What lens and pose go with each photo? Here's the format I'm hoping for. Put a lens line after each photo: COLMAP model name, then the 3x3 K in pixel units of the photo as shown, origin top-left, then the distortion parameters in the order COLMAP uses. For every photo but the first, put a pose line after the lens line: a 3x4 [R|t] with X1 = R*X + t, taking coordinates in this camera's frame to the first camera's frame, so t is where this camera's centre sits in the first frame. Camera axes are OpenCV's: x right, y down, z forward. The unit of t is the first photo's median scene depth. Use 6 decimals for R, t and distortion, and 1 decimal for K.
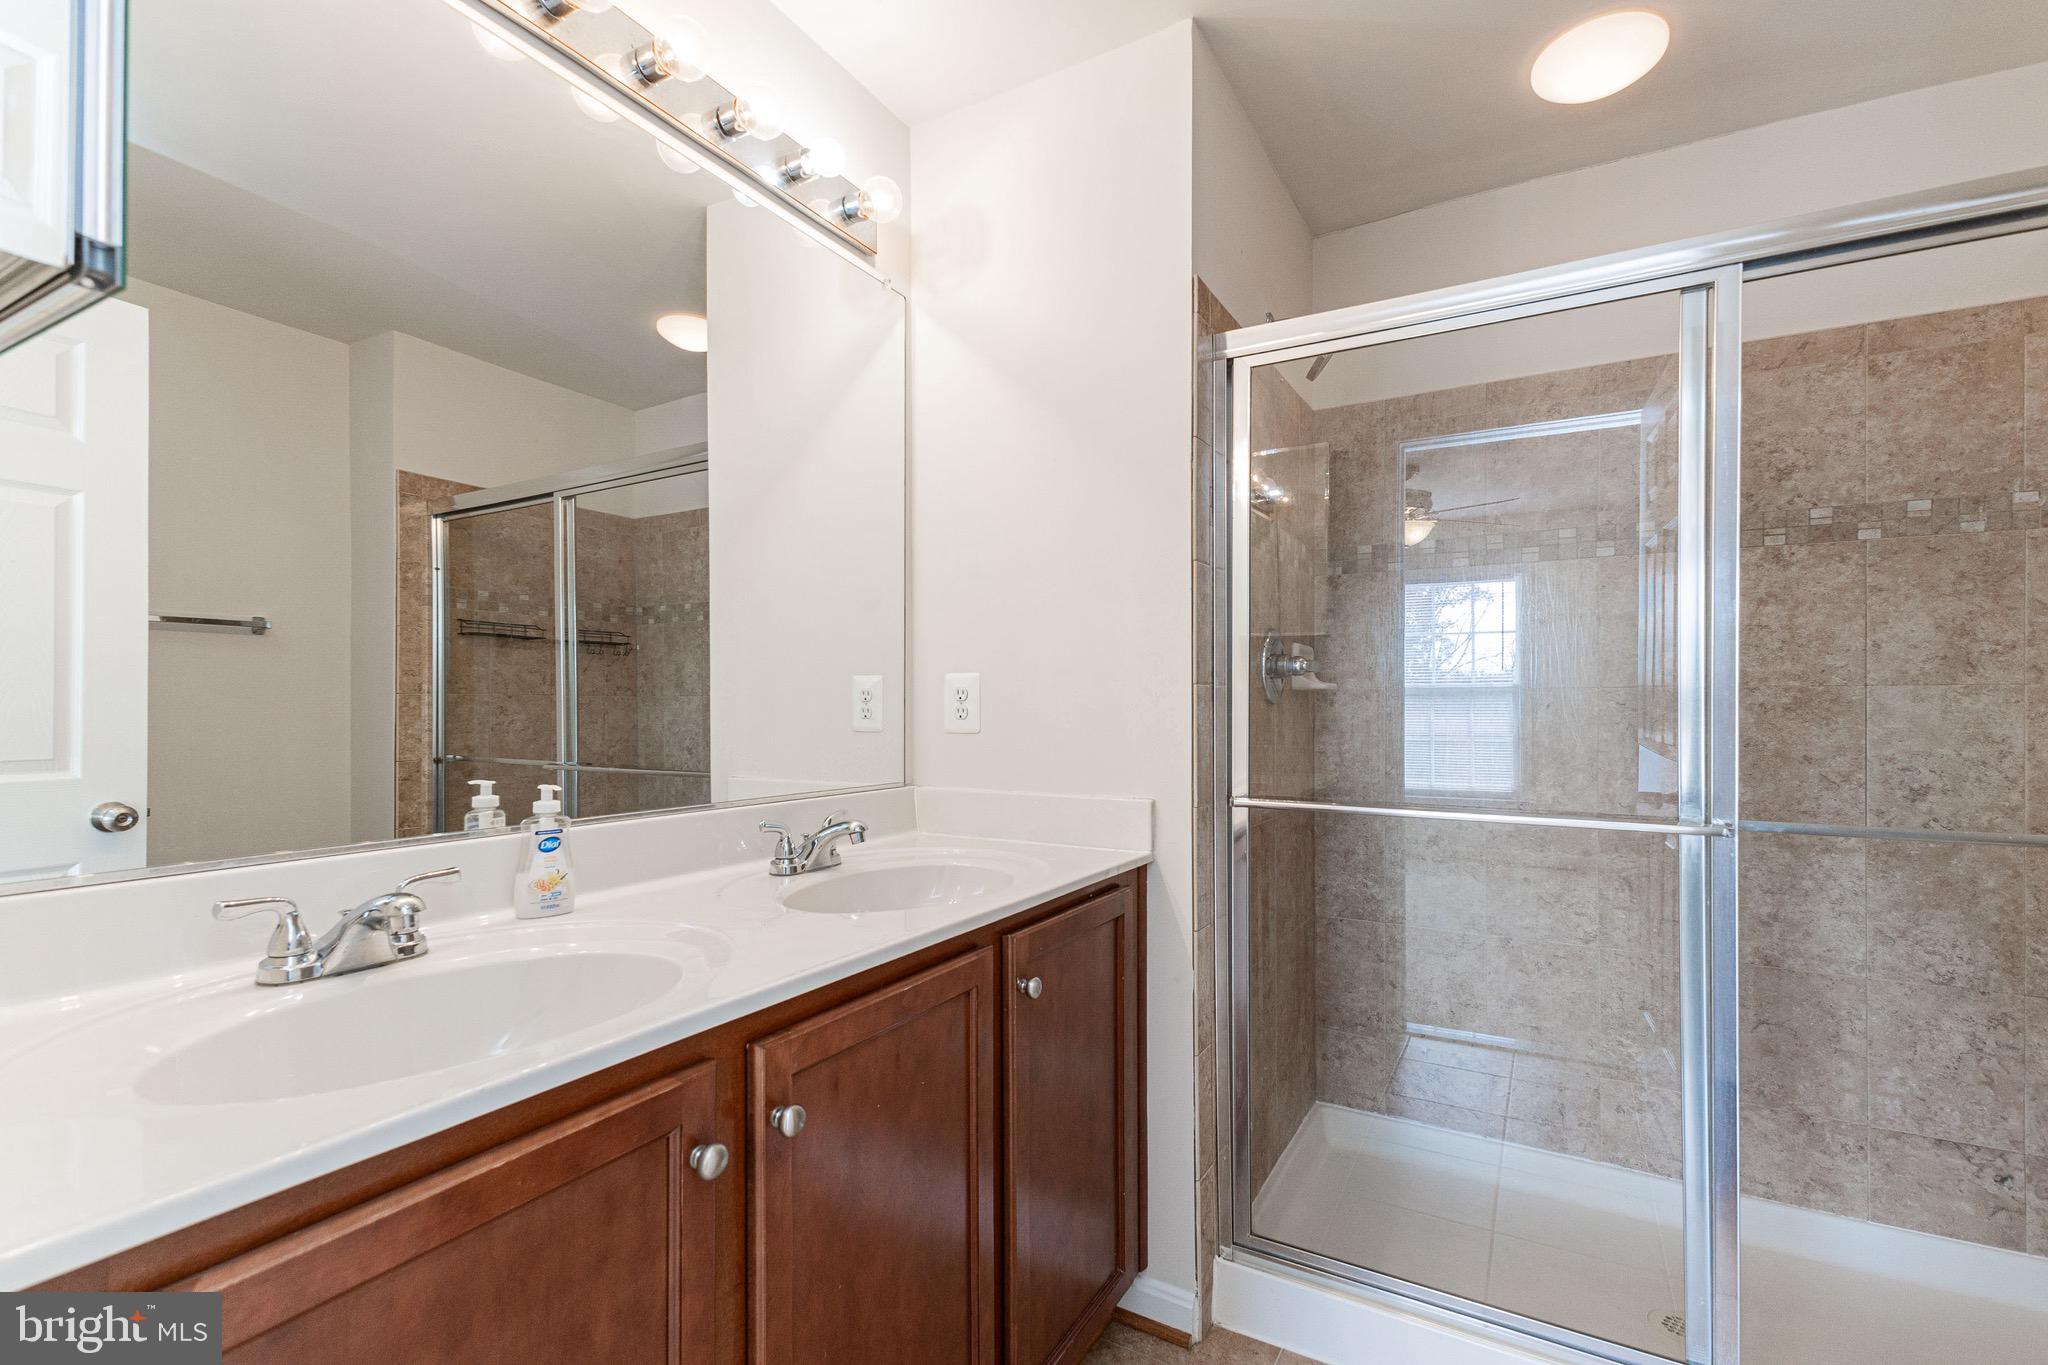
lens RADIAL K [[872.1, 0, 1015.0], [0, 872.1, 685.9], [0, 0, 1]] dist [0.009791, -0.000560]
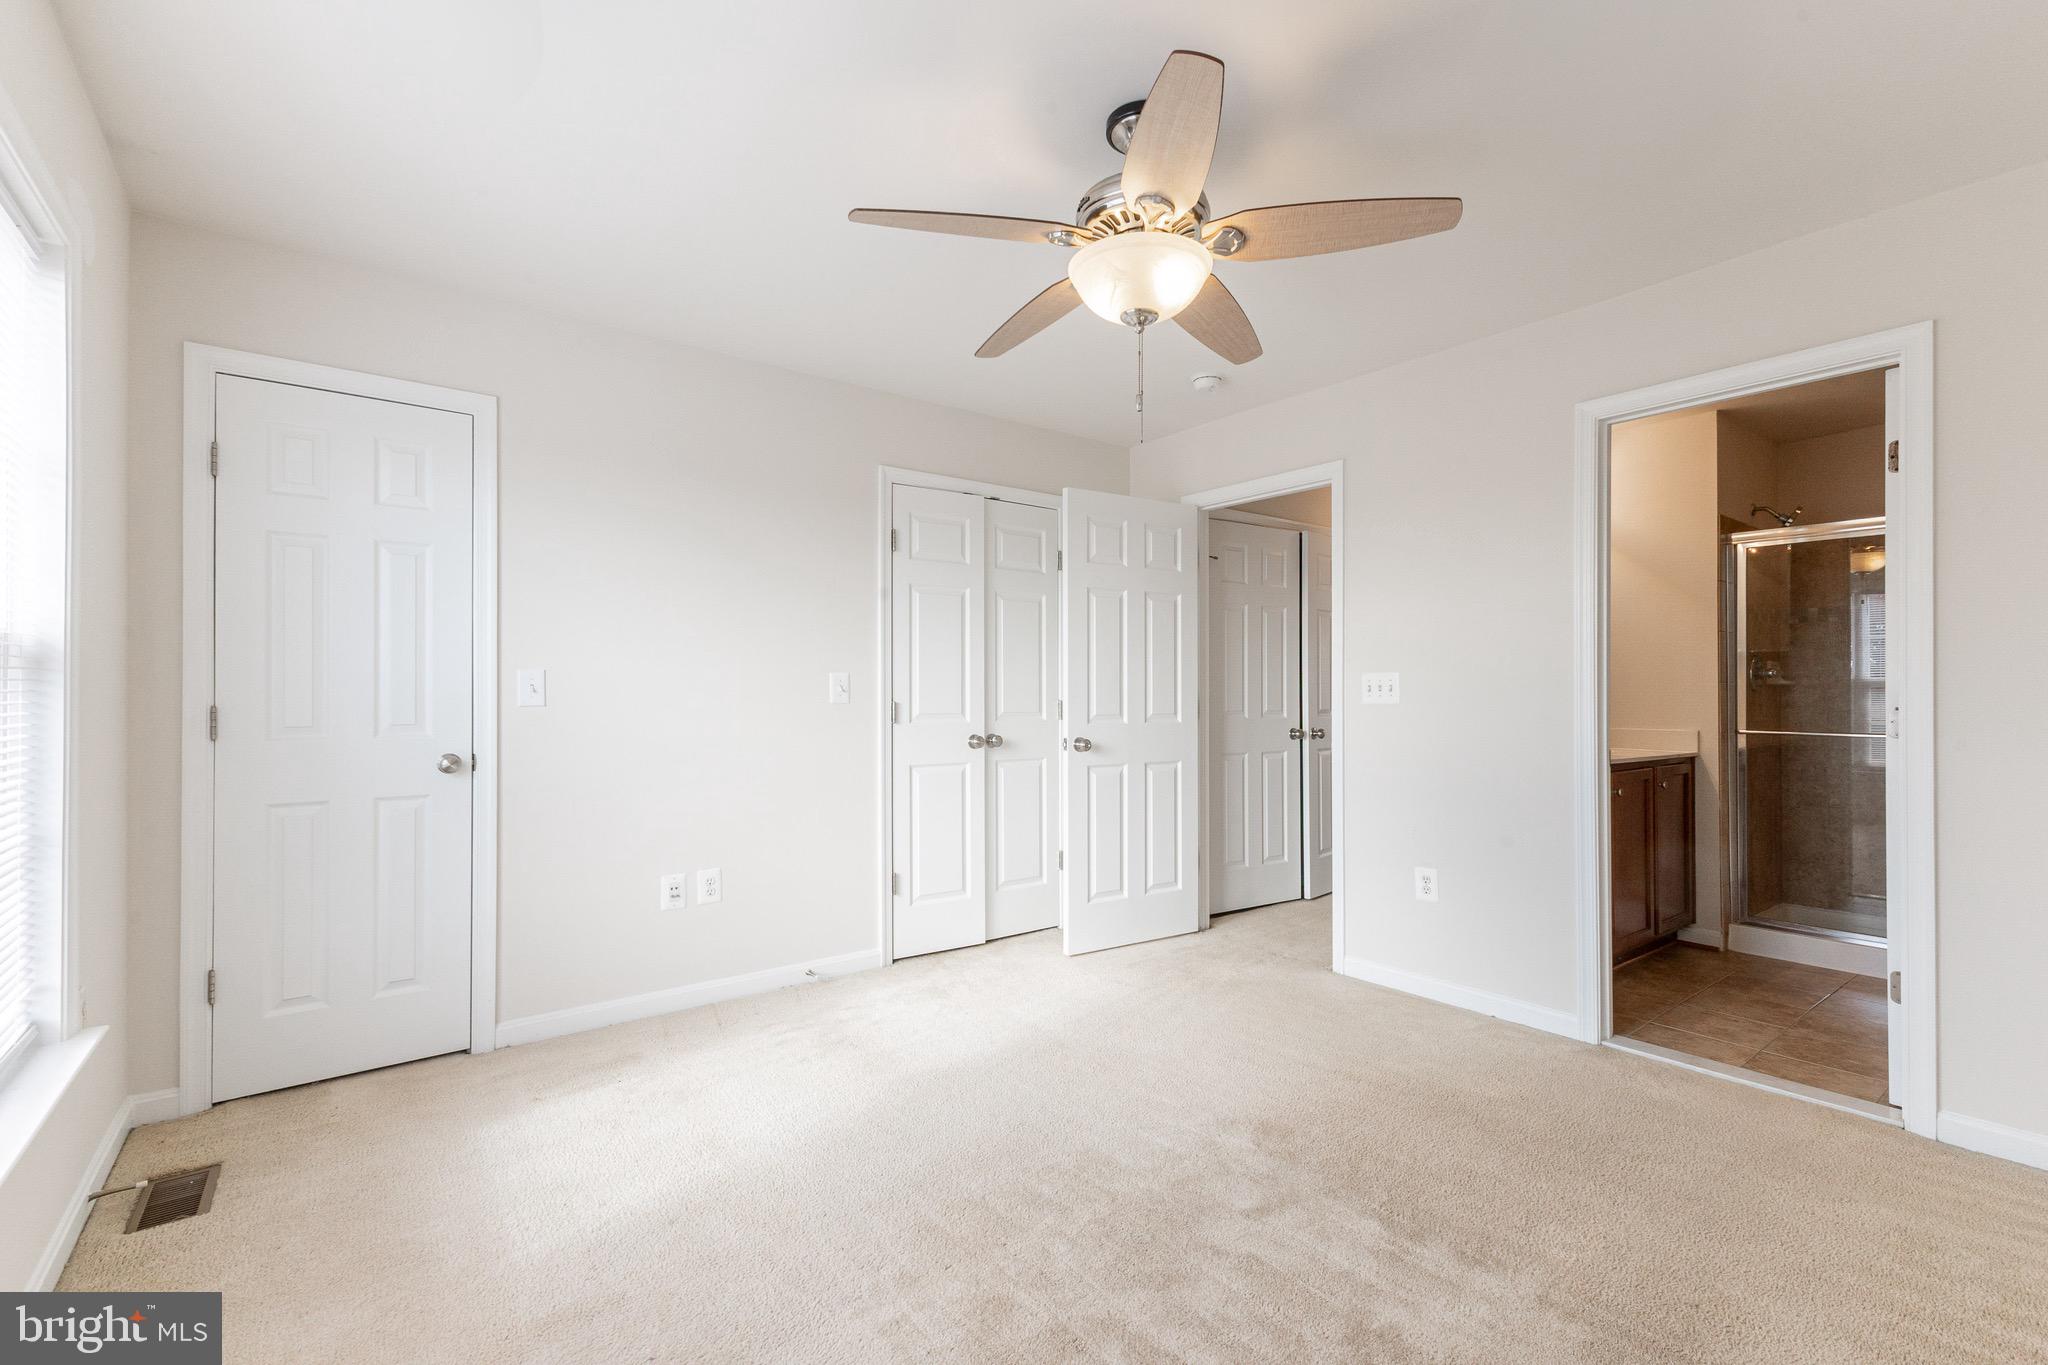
lens RADIAL K [[872.1, 0, 1054.1], [0, 872.1, 675.3], [0, 0, 1]] dist [0.009791, -0.000560]
pose [[0.934049, -0.001964, -0.357140, -0.628170], [-0.000807, 0.999971, -0.007611, -0.001026], [0.357144, 0.007397, 0.934020, -1.872834]]
